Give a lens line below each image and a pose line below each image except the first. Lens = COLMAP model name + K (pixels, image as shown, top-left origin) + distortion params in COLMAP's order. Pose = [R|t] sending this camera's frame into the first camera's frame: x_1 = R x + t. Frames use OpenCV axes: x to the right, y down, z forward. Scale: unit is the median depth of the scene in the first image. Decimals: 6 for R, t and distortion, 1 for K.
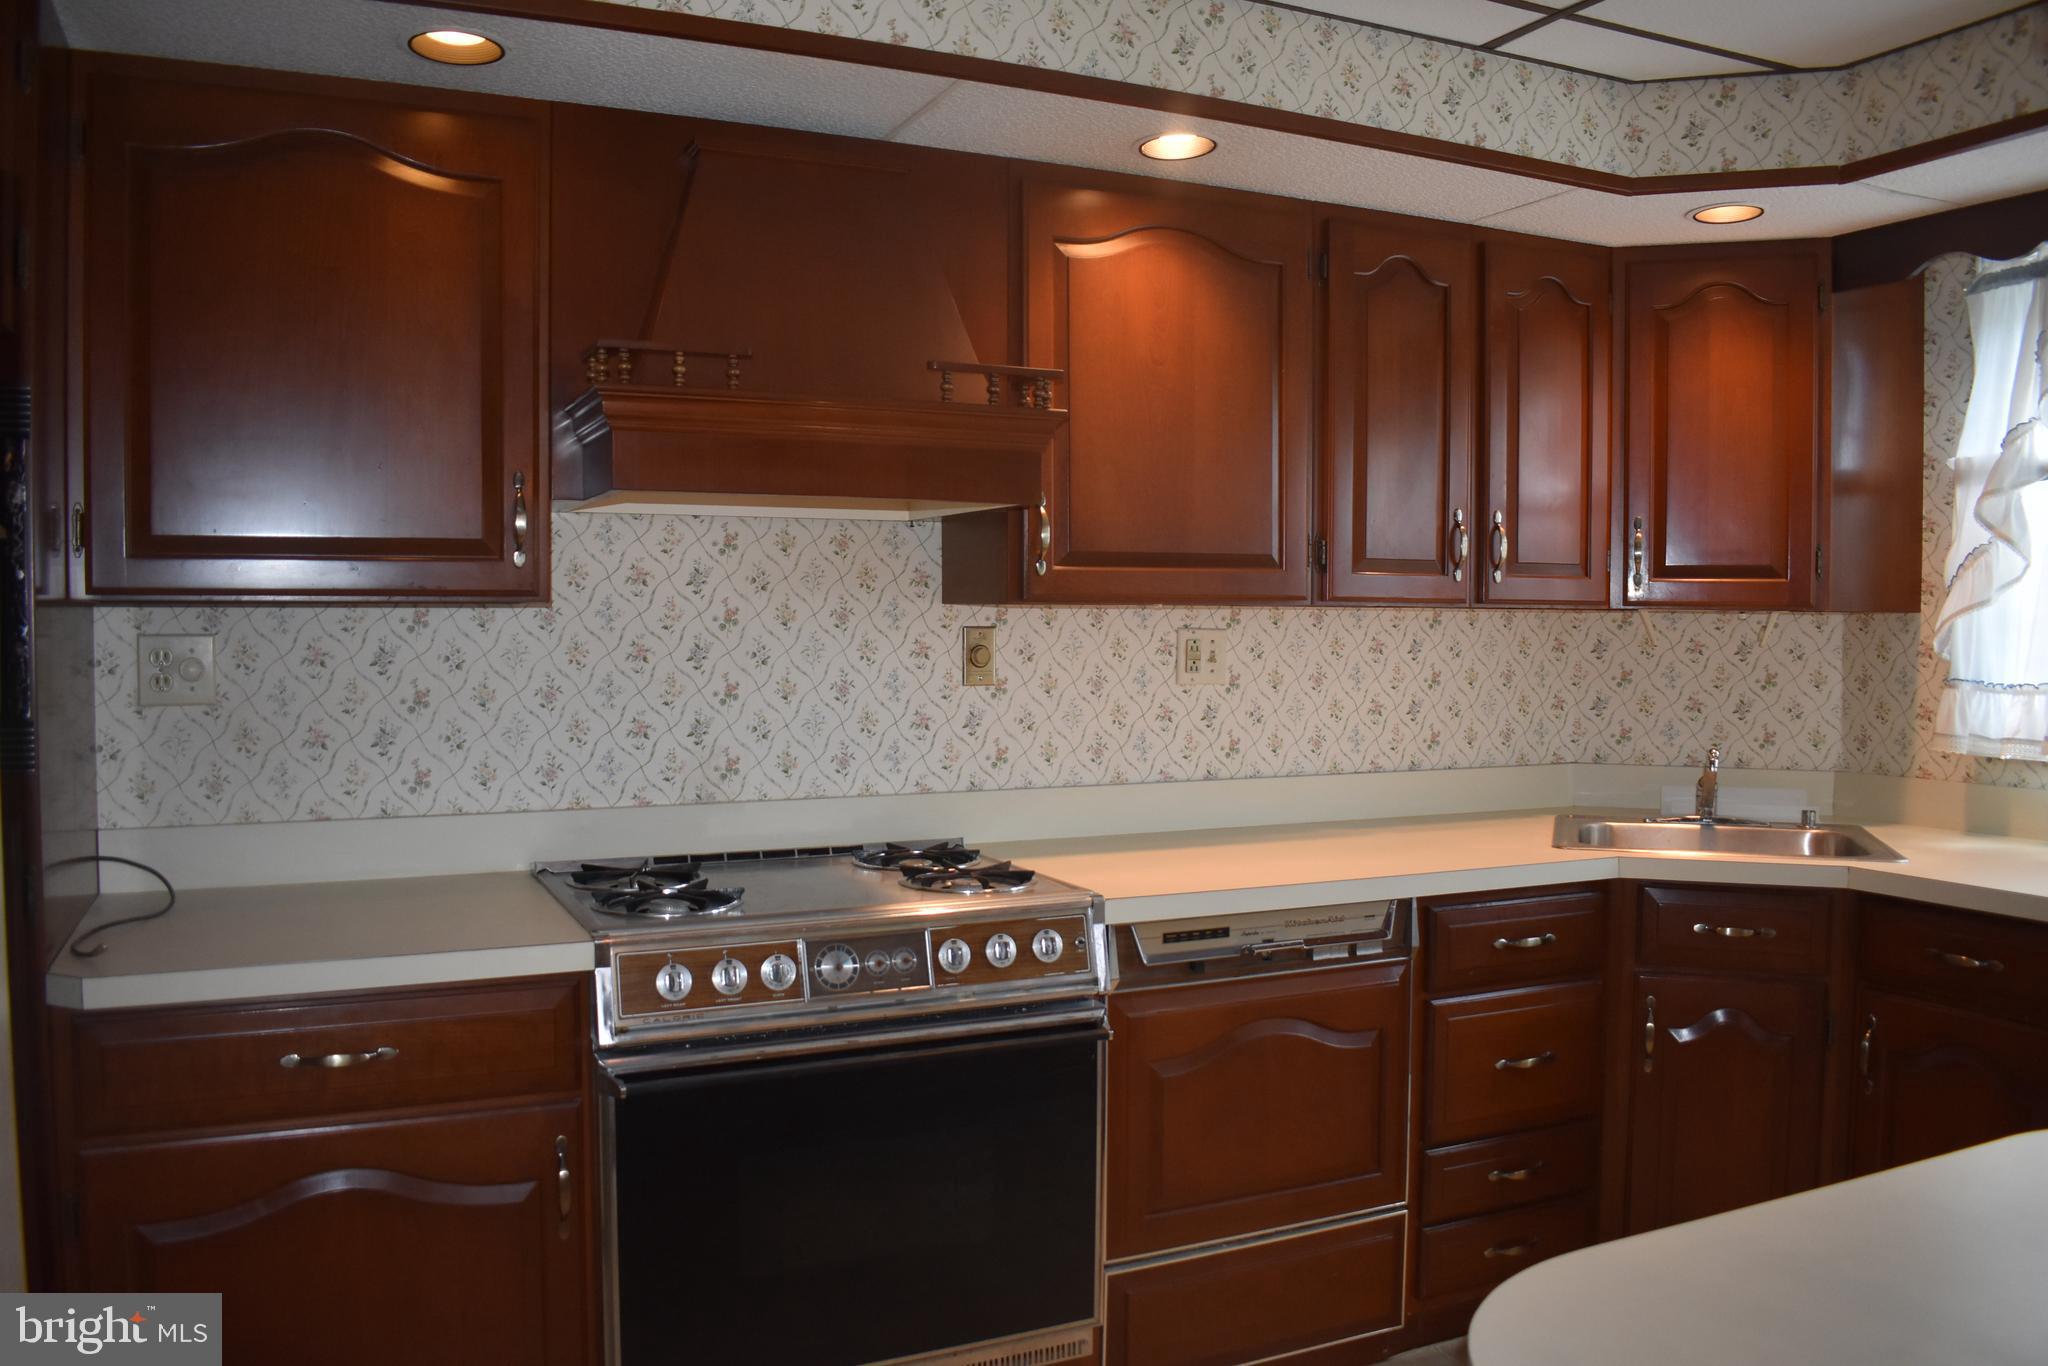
lens RADIAL K [[1555.8, 0, 1024.0], [0, 1555.8, 683.0], [0, 0, 1]] dist [-0.099336, 0.010913]
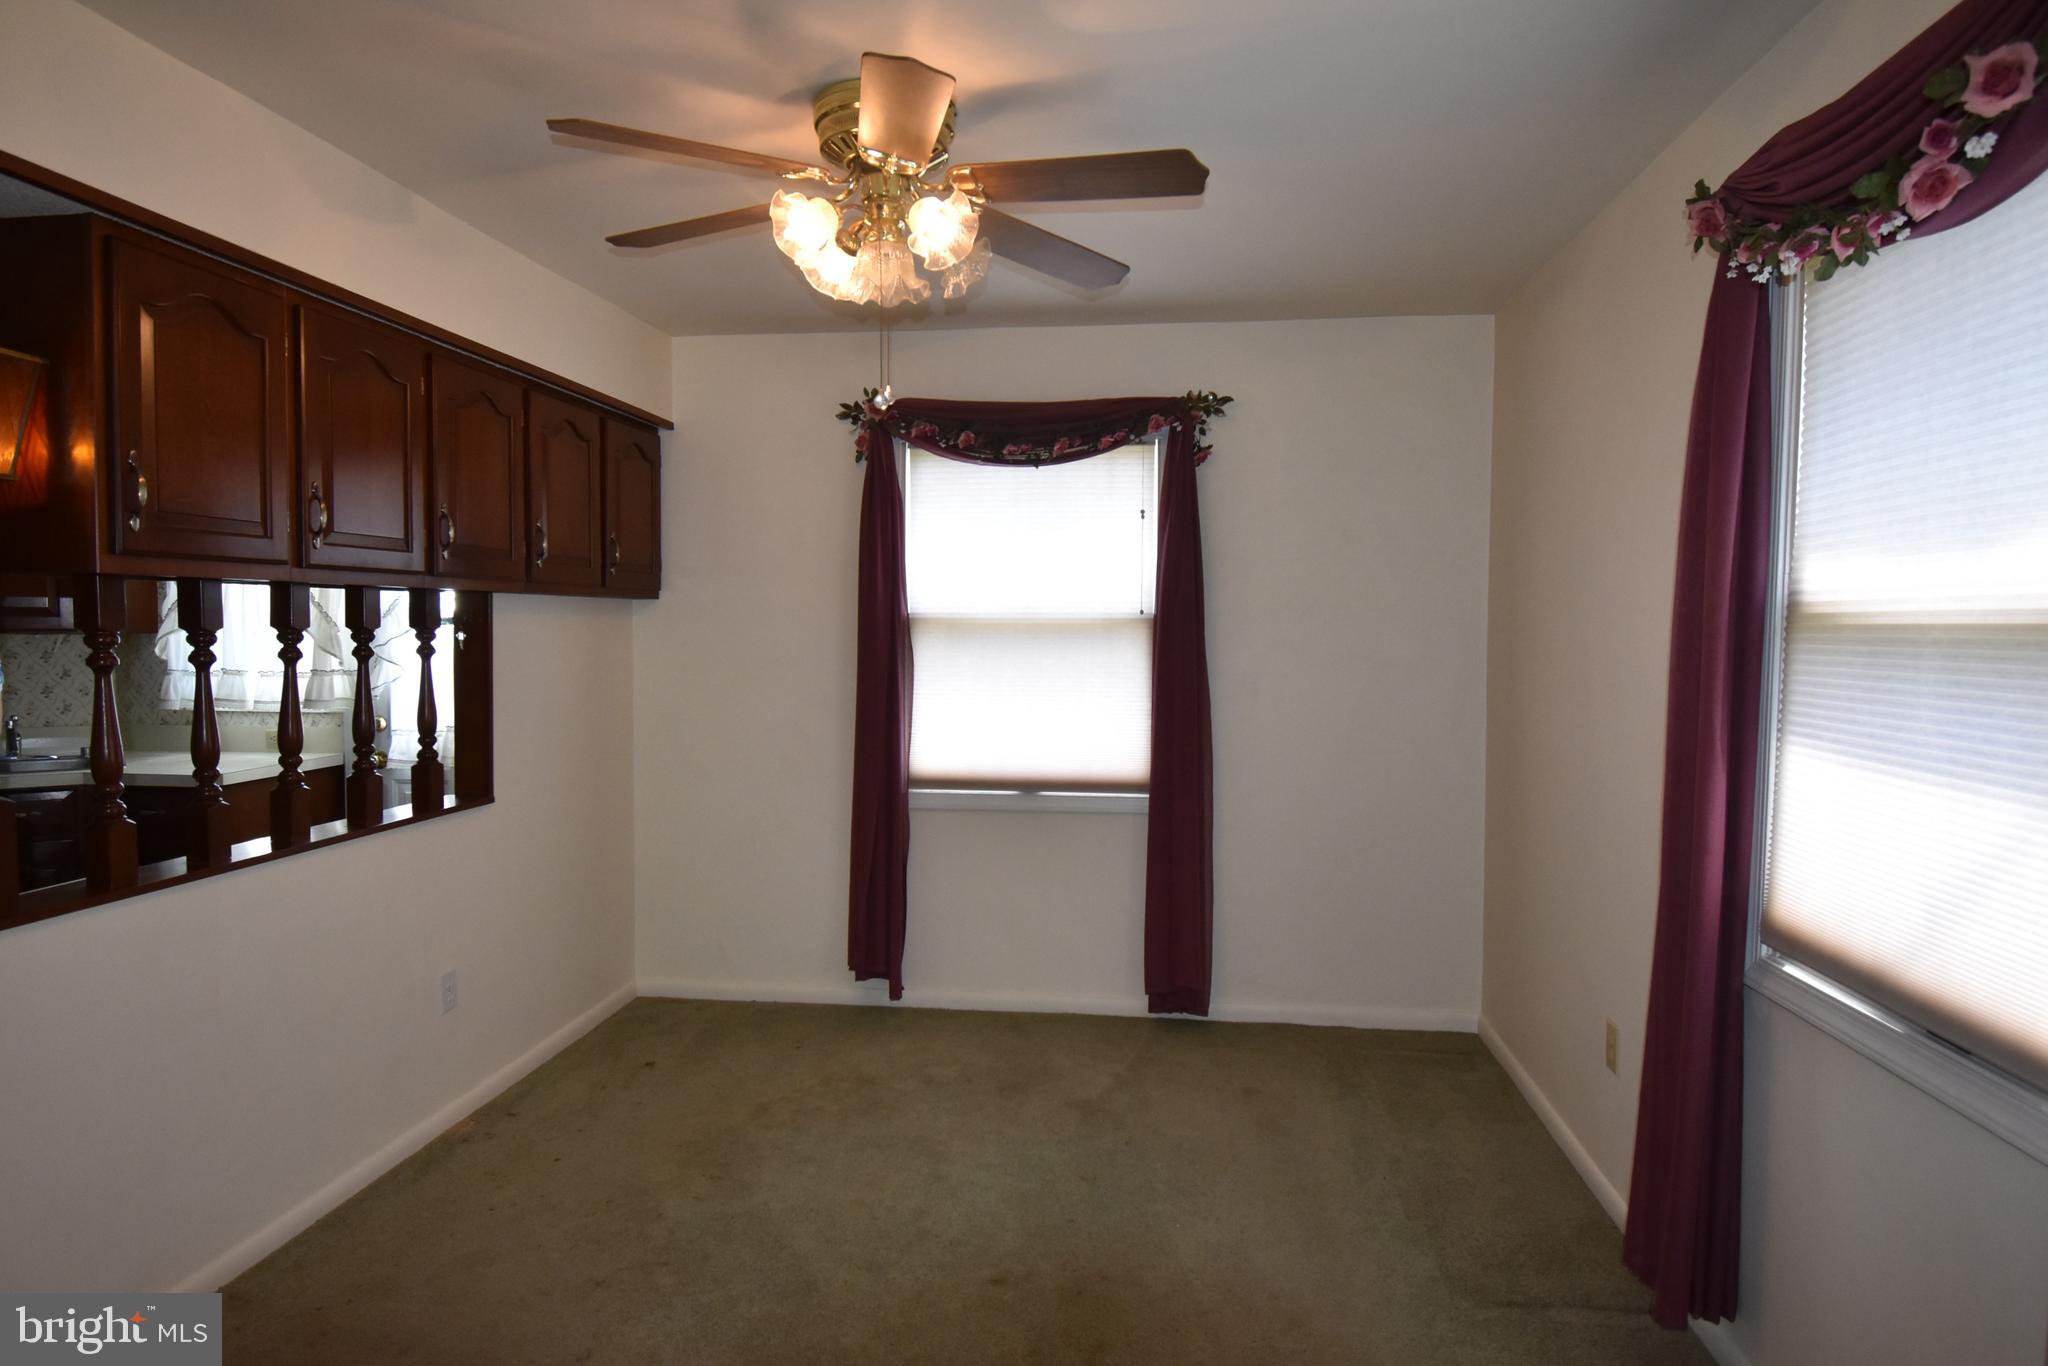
lens RADIAL K [[1172.0, 0, 1024.0], [0, 1172.0, 683.0], [0, 0, 1]] dist [0.018870, -0.030176]
pose [[0.530870, -0.041535, 0.846435, -0.051582], [0.030267, 0.999090, 0.030043, 0.002420], [-0.846913, 0.009670, 0.531644, -0.713593]]
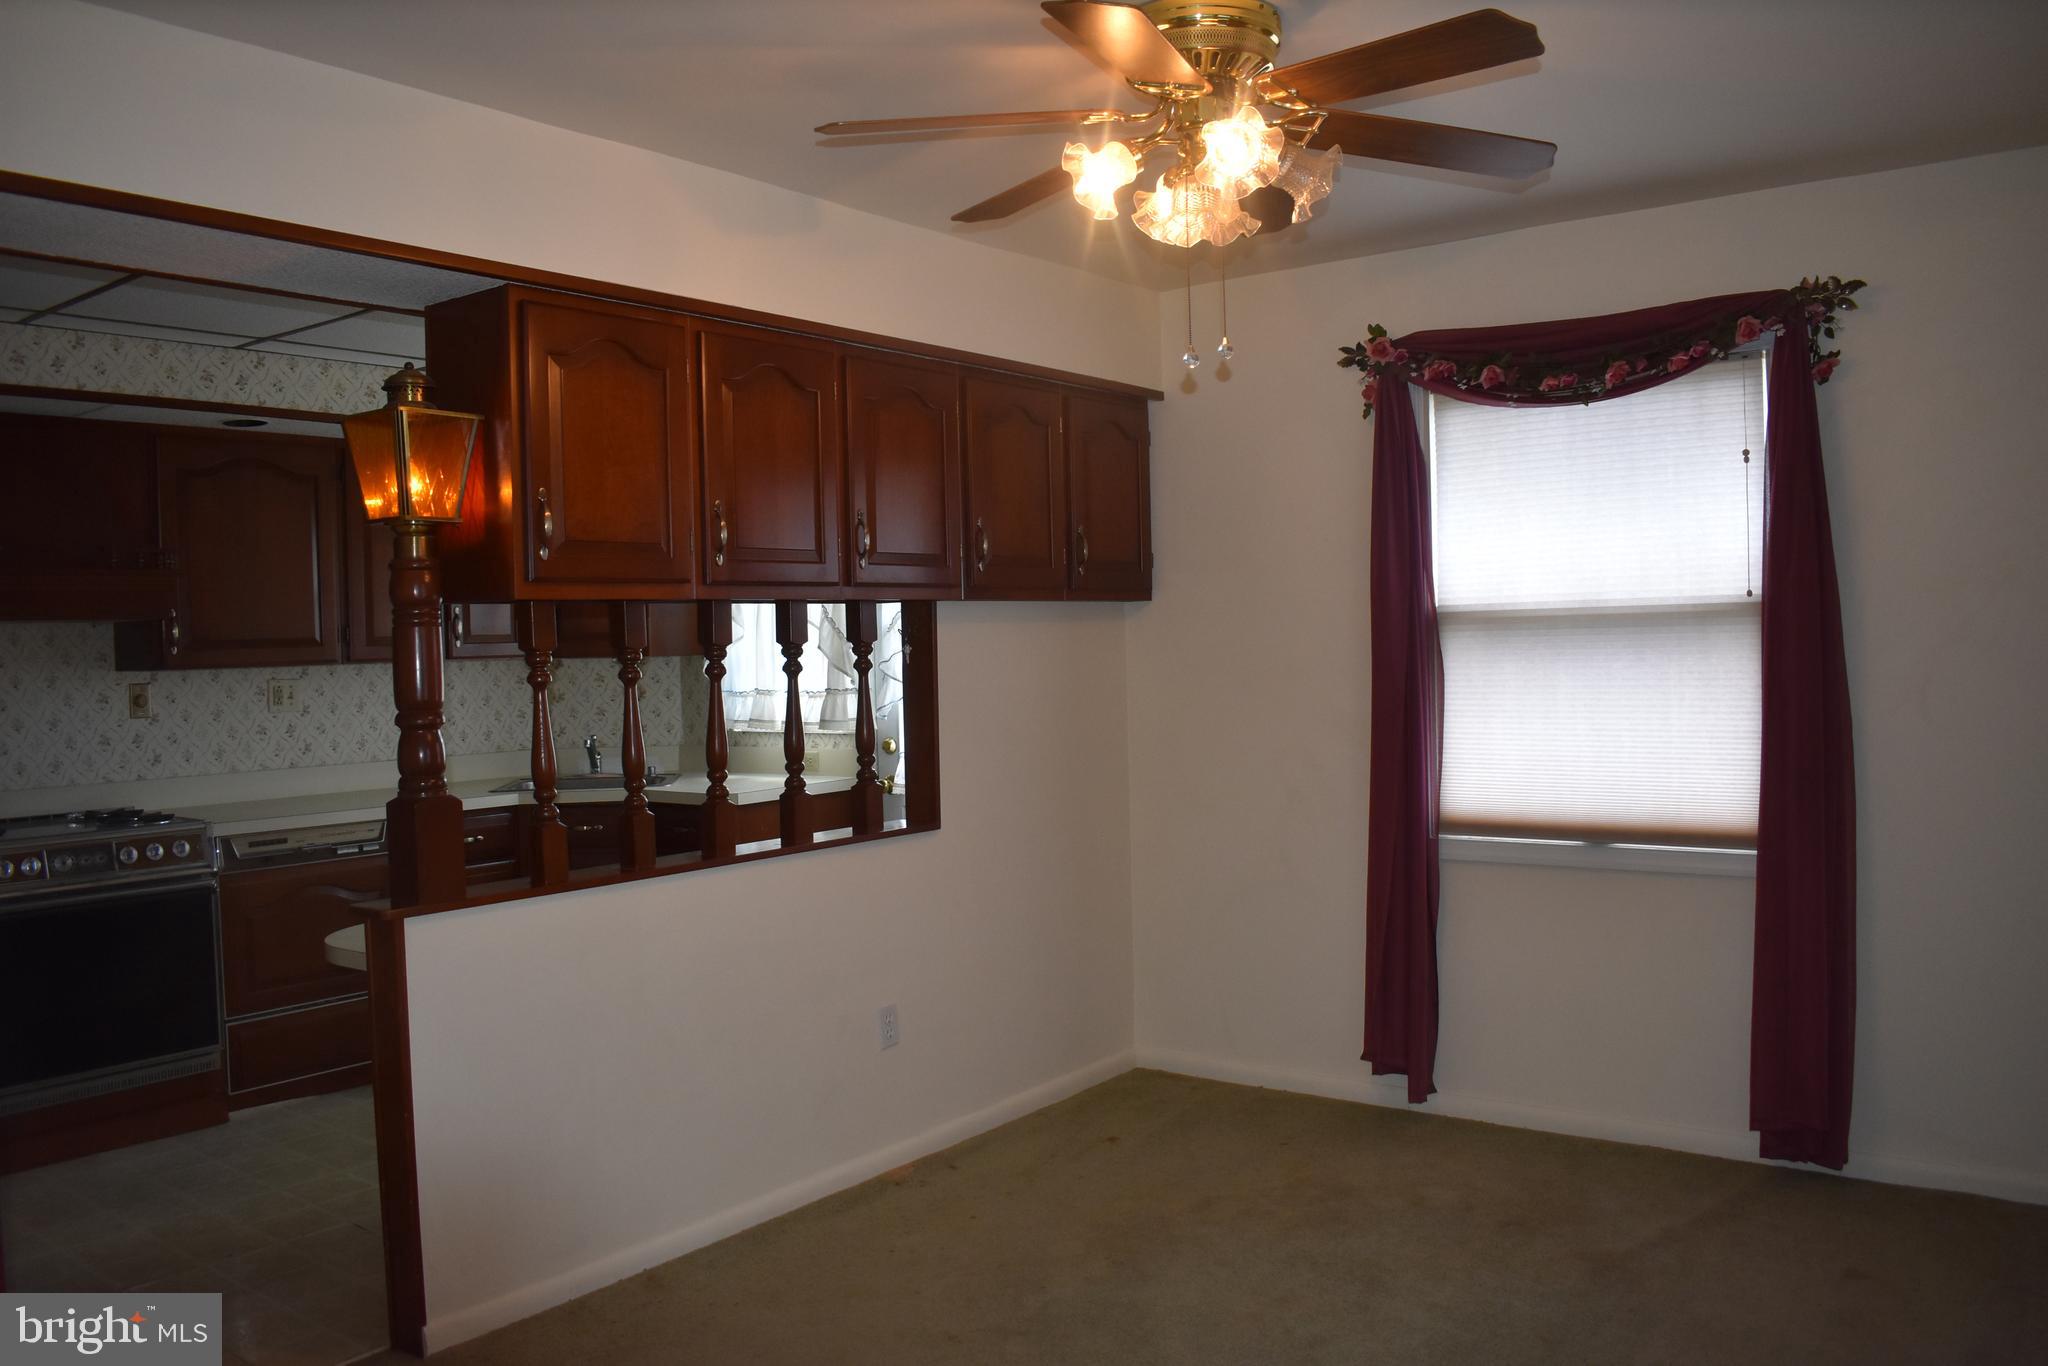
lens RADIAL K [[1555.8, 0, 1024.0], [0, 1555.8, 683.0], [0, 0, 1]] dist [-0.099336, 0.010913]
pose [[0.884618, -0.038161, 0.464753, 0.064062], [0.046635, 0.998889, -0.006747, 0.019784], [-0.463979, 0.027642, 0.885415, -0.936400]]
